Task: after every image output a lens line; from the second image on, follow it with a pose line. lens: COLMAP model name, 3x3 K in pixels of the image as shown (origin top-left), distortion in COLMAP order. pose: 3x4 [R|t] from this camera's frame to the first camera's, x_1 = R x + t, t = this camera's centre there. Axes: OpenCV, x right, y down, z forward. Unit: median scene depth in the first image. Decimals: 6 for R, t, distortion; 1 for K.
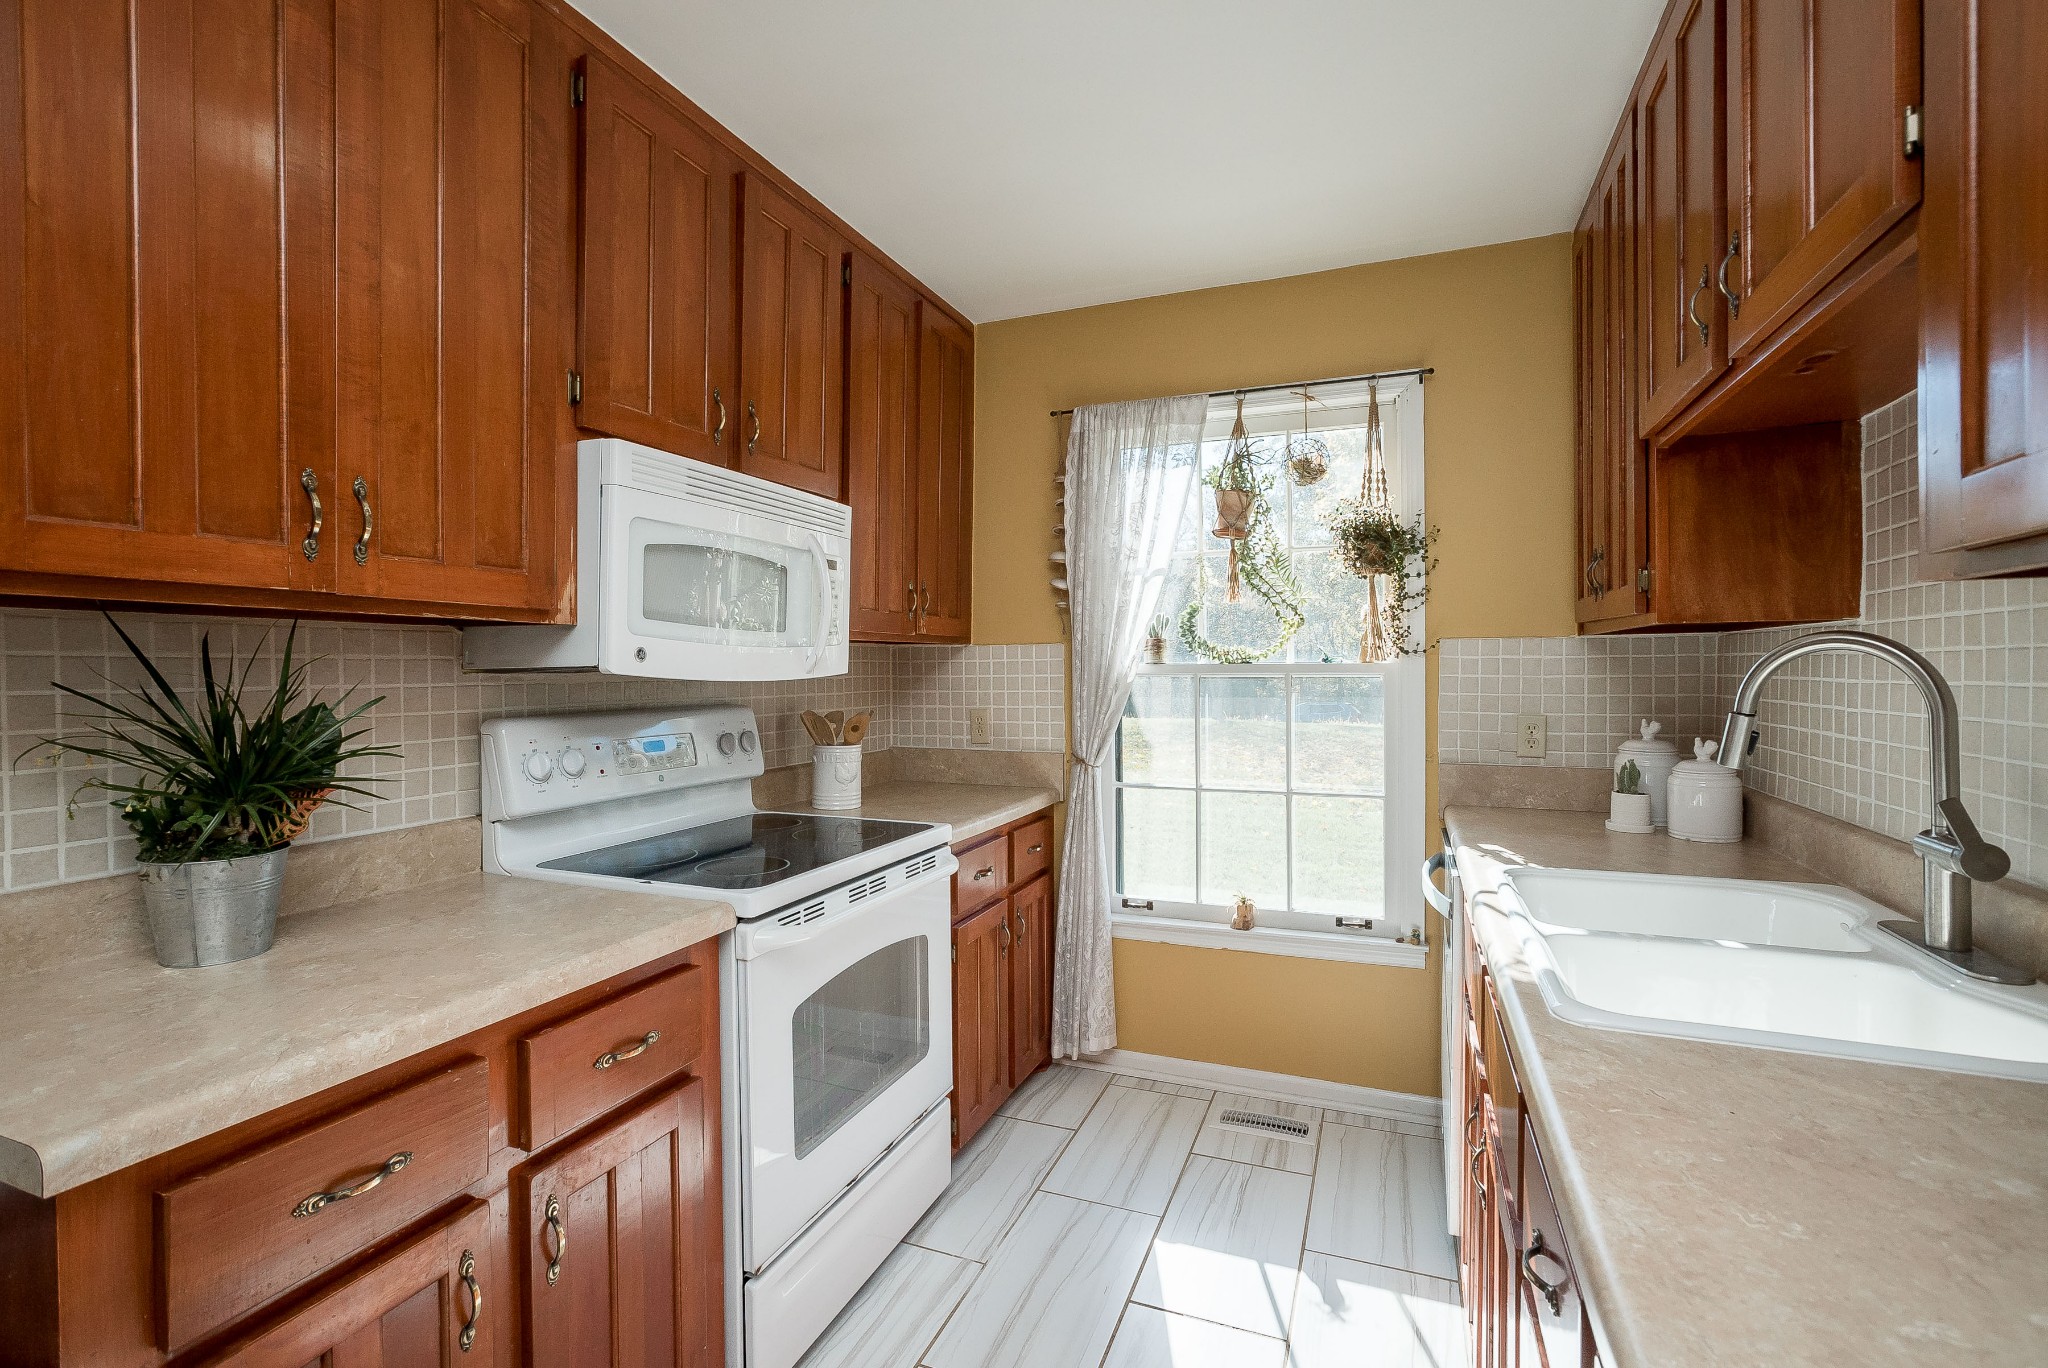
lens RADIAL K [[902.8, 0, 1030.7], [0, 902.8, 671.4], [0, 0, 1]] dist [-0.014708, 0.001568]
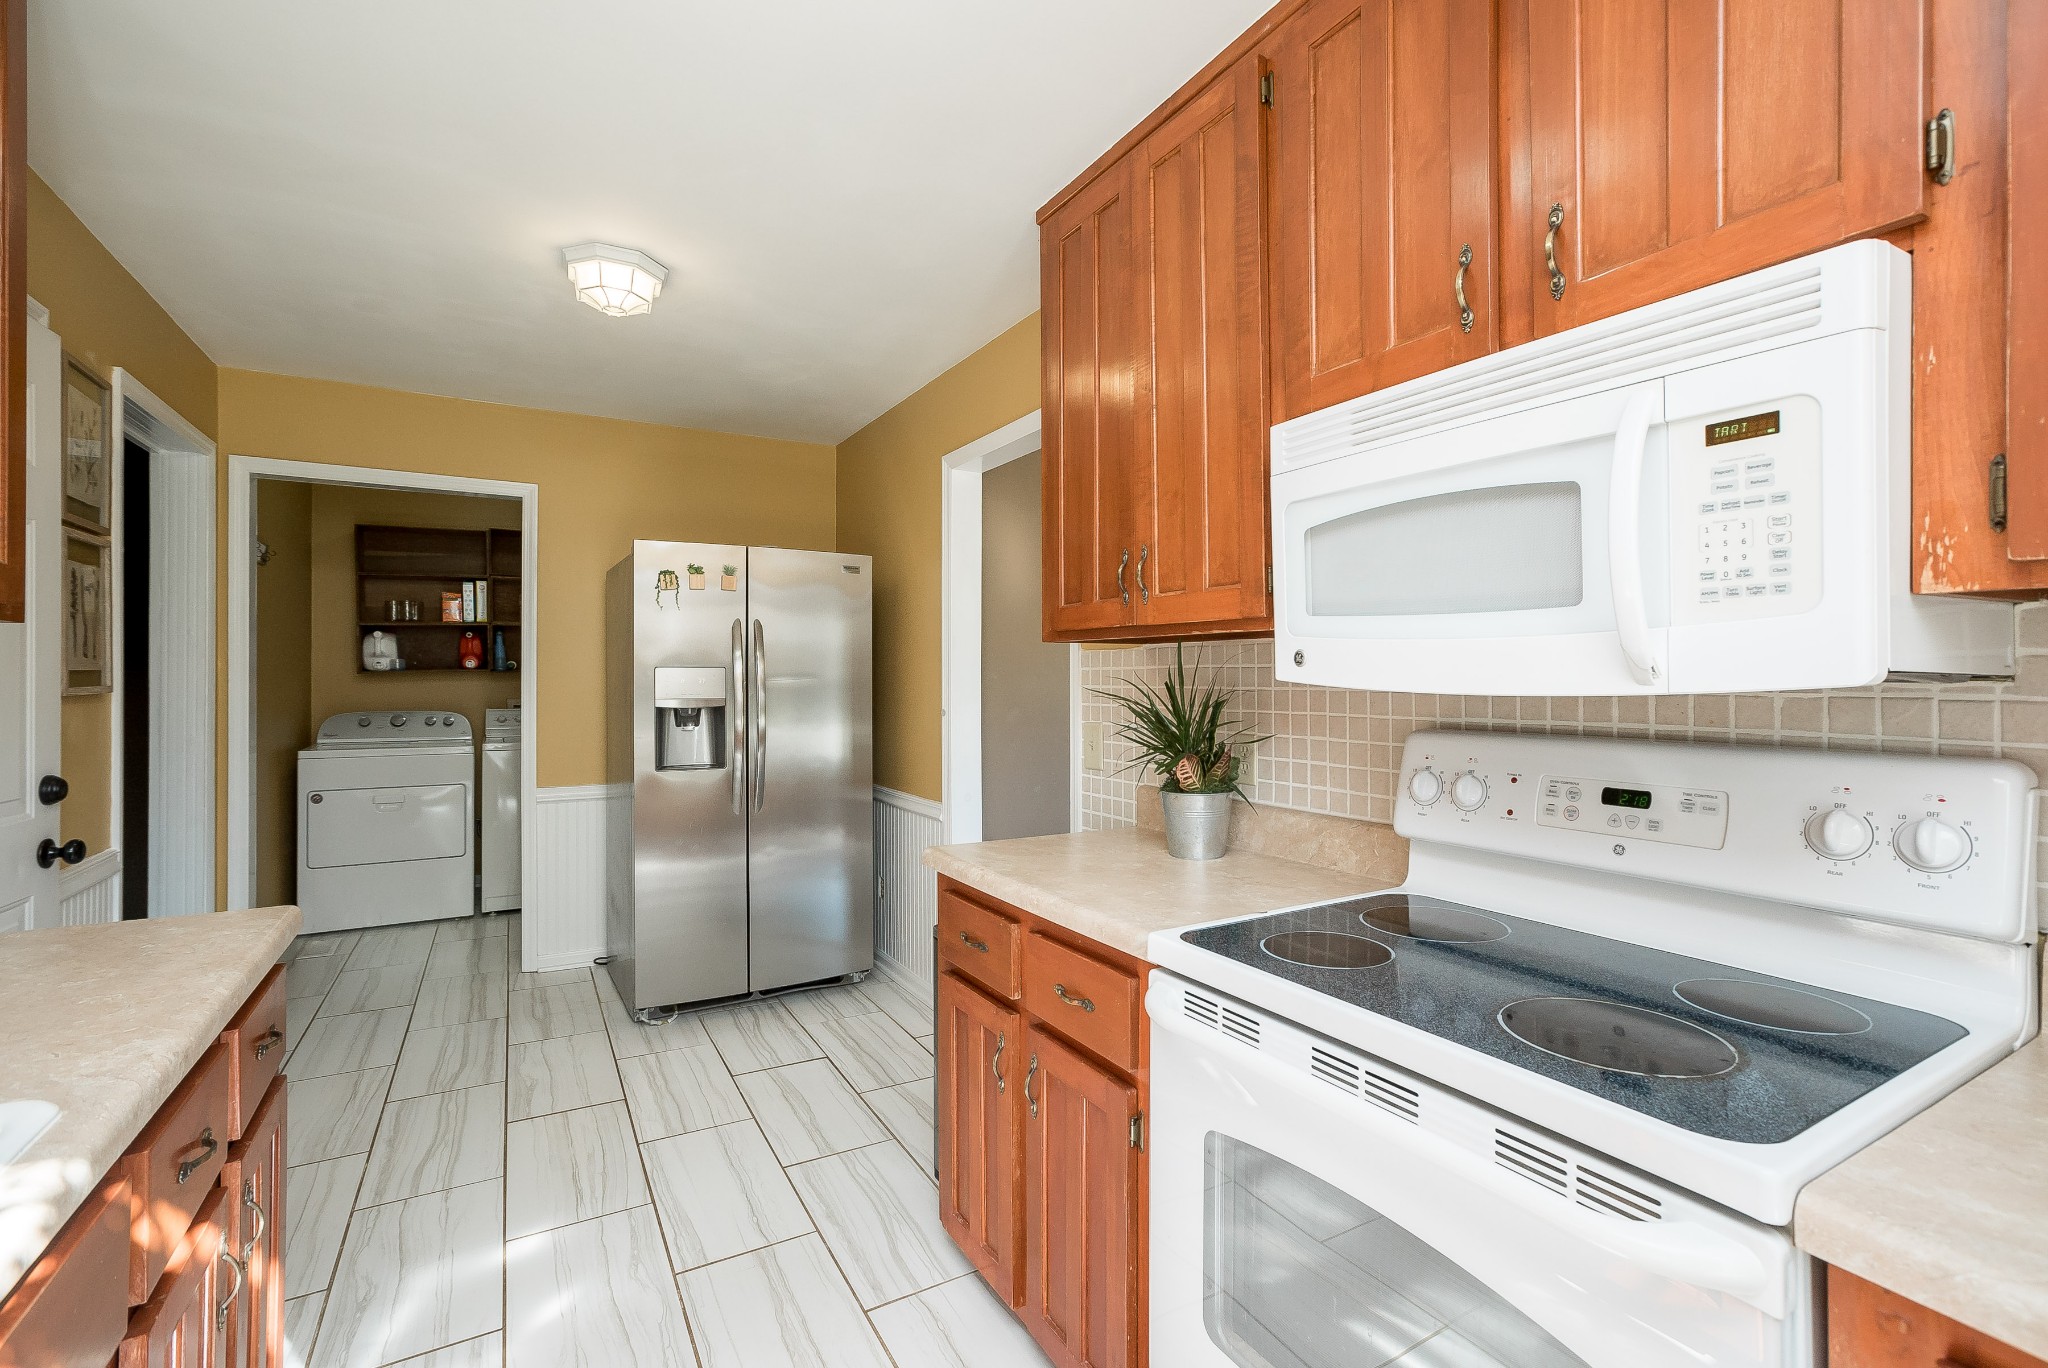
lens RADIAL K [[902.8, 0, 1024.2], [0, 902.8, 674.8], [0, 0, 1]] dist [-0.014708, 0.001568]
pose [[-0.617095, -0.002124, -0.786886, 0.400072], [-0.004275, 0.999991, 0.000654, -0.001793], [0.786877, 0.003768, -0.617098, 1.267617]]
